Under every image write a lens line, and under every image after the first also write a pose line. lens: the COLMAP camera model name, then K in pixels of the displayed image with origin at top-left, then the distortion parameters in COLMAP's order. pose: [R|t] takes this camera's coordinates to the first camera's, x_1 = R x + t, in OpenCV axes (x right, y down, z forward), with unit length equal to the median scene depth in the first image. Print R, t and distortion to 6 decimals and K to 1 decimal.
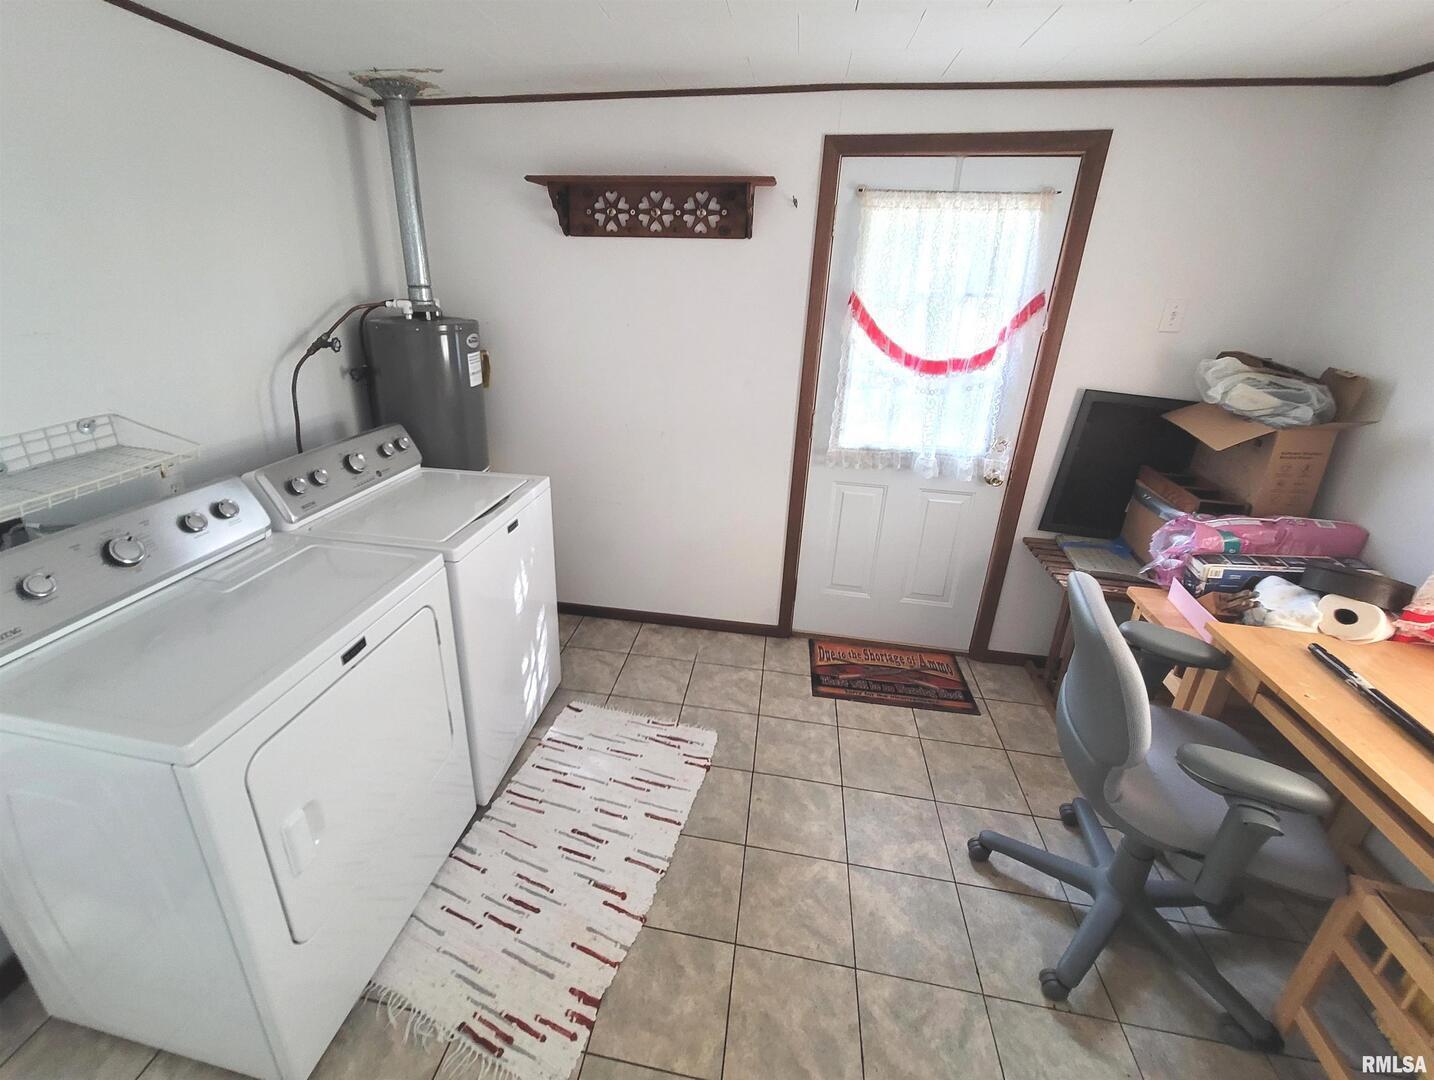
lens RADIAL K [[627.3, 0, 692.9], [0, 627.3, 511.4], [0, 0, 1]] dist [-0.002850, -0.000282]
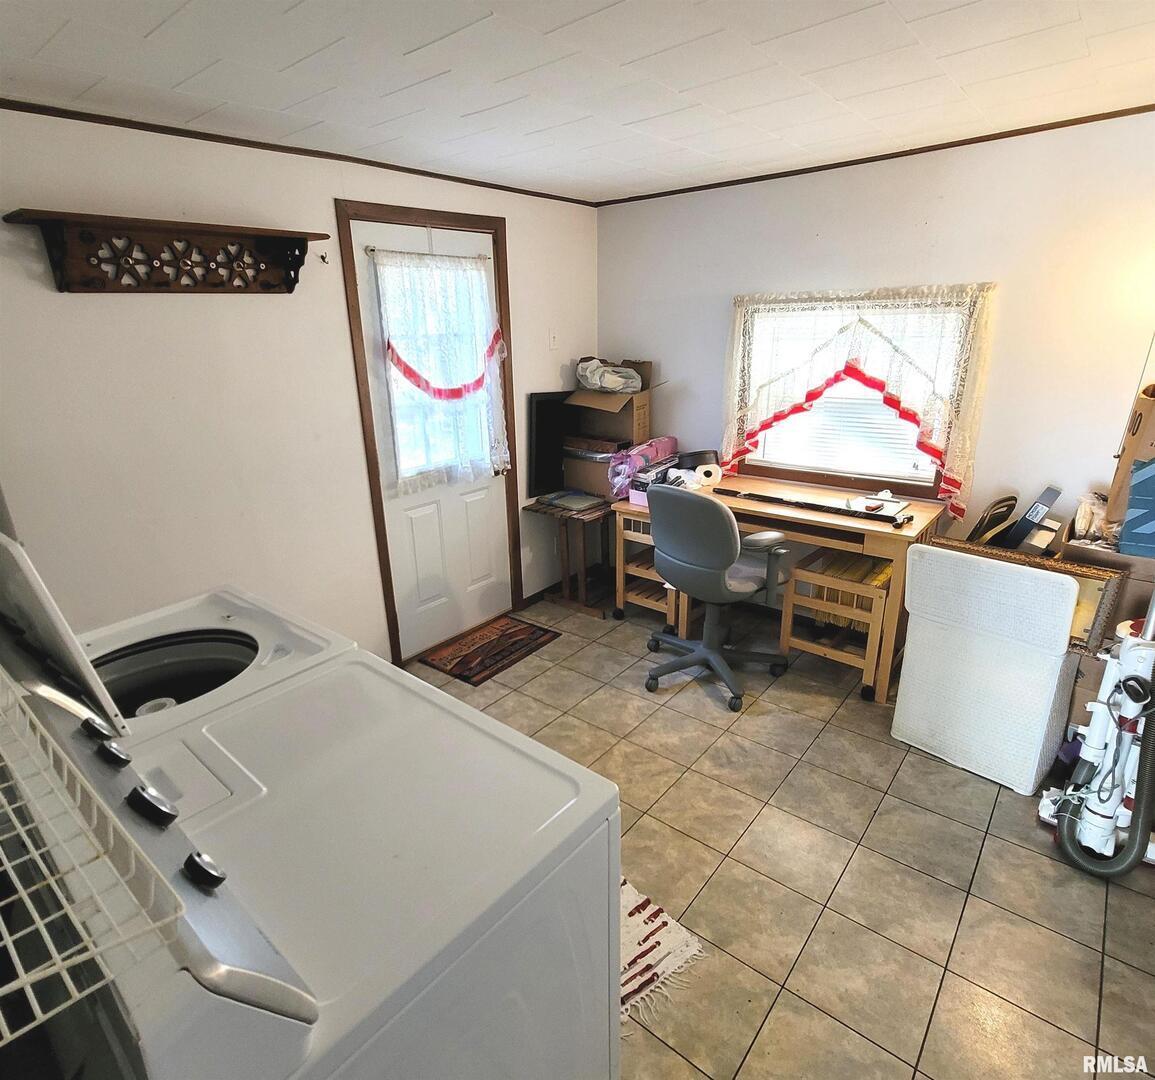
lens RADIAL K [[637.8, 0, 577.5], [0, 637.8, 540.0], [0, 0, 1]] dist [0.003869, -0.000418]
pose [[0.489164, -0.323428, 0.810008, -0.676191], [0.355790, 0.921915, 0.153249, -0.075643], [-0.796324, 0.213229, 0.566040, 0.165664]]
